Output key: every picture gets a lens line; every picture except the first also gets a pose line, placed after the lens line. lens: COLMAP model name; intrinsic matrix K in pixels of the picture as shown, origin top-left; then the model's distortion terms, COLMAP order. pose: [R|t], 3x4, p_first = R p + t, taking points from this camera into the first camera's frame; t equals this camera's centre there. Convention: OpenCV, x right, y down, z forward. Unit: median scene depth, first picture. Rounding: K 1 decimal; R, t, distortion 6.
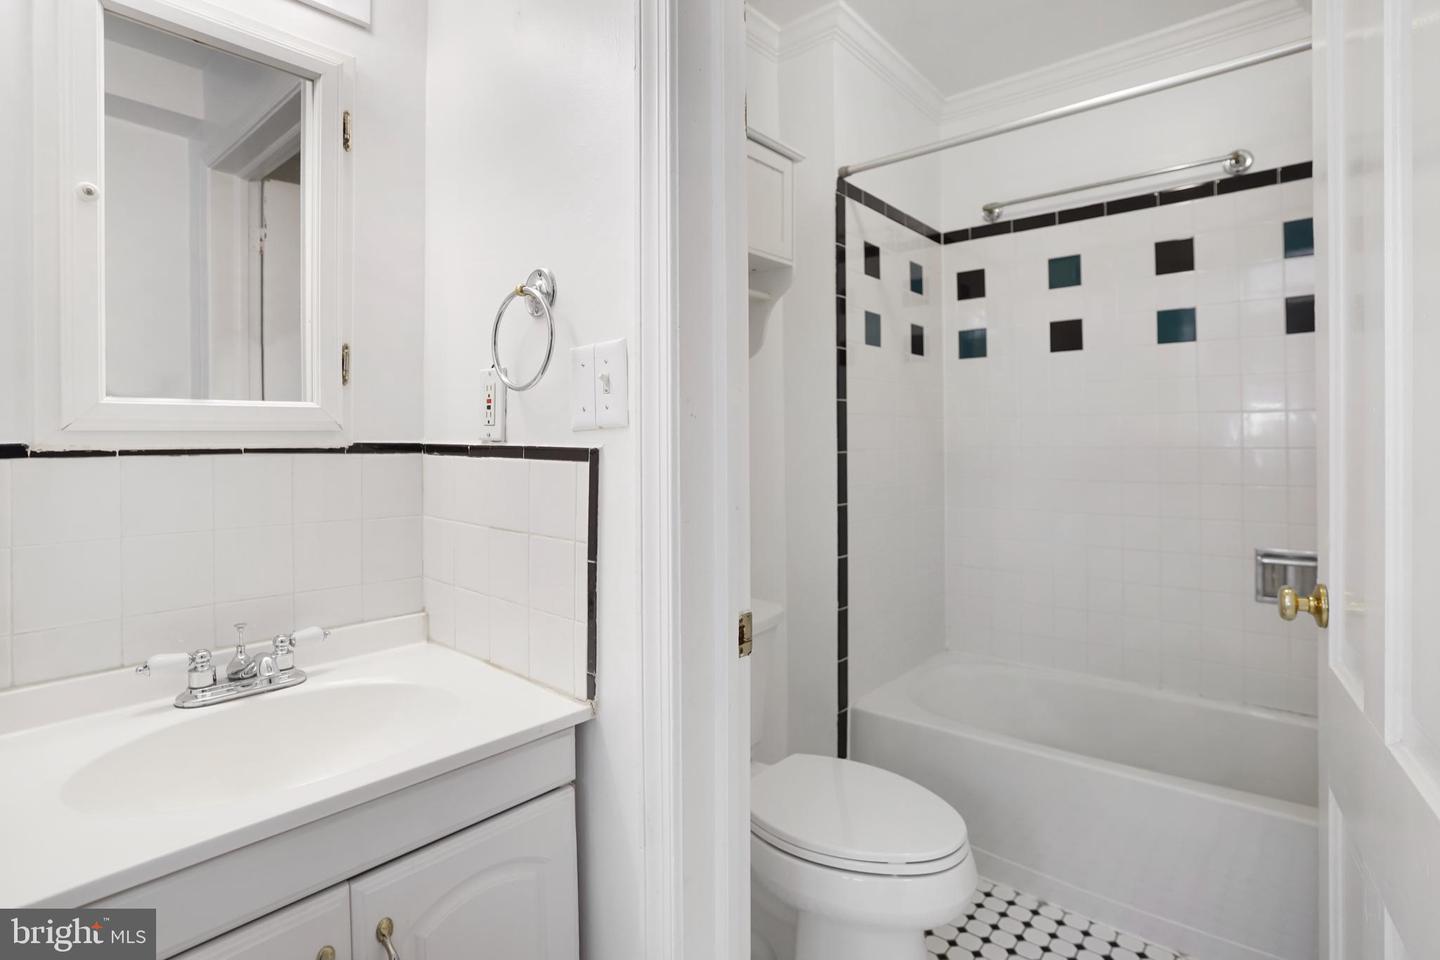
lens RADIAL K [[708.5, 0, 662.7], [0, 708.5, 446.2], [0, 0, 1]] dist [-0.011328, 0.002294]
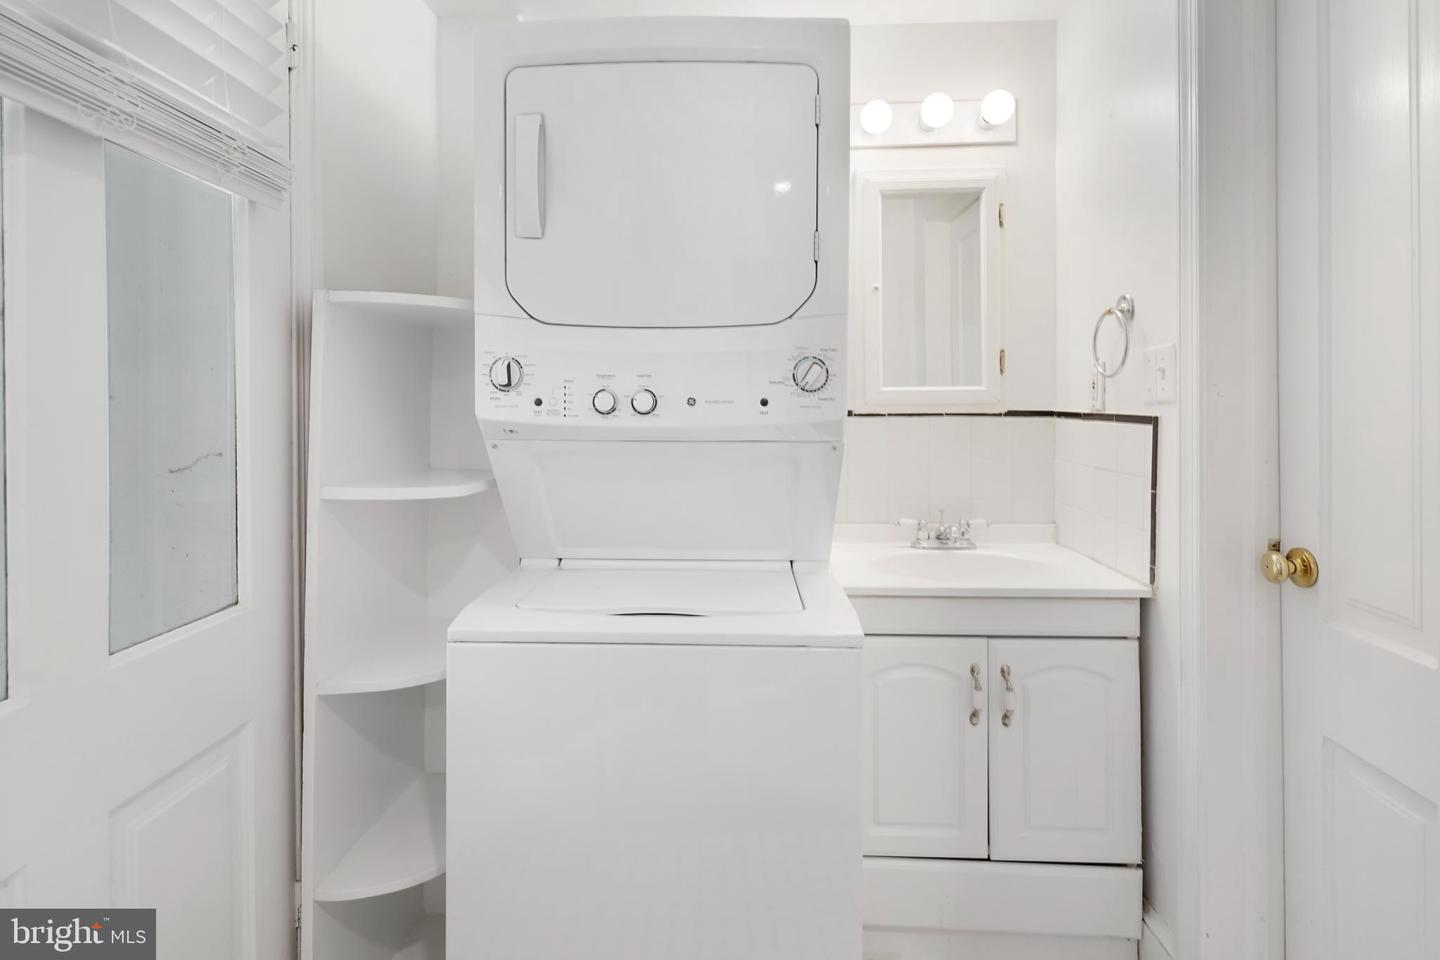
lens RADIAL K [[708.5, 0, 697.6], [0, 708.5, 407.9], [0, 0, 1]] dist [-0.011328, 0.002294]
pose [[0.632180, 0.005664, -0.774801, 0.417873], [-0.005398, 0.999981, 0.002906, -0.012708], [0.774803, 0.002345, 0.632199, -0.645887]]
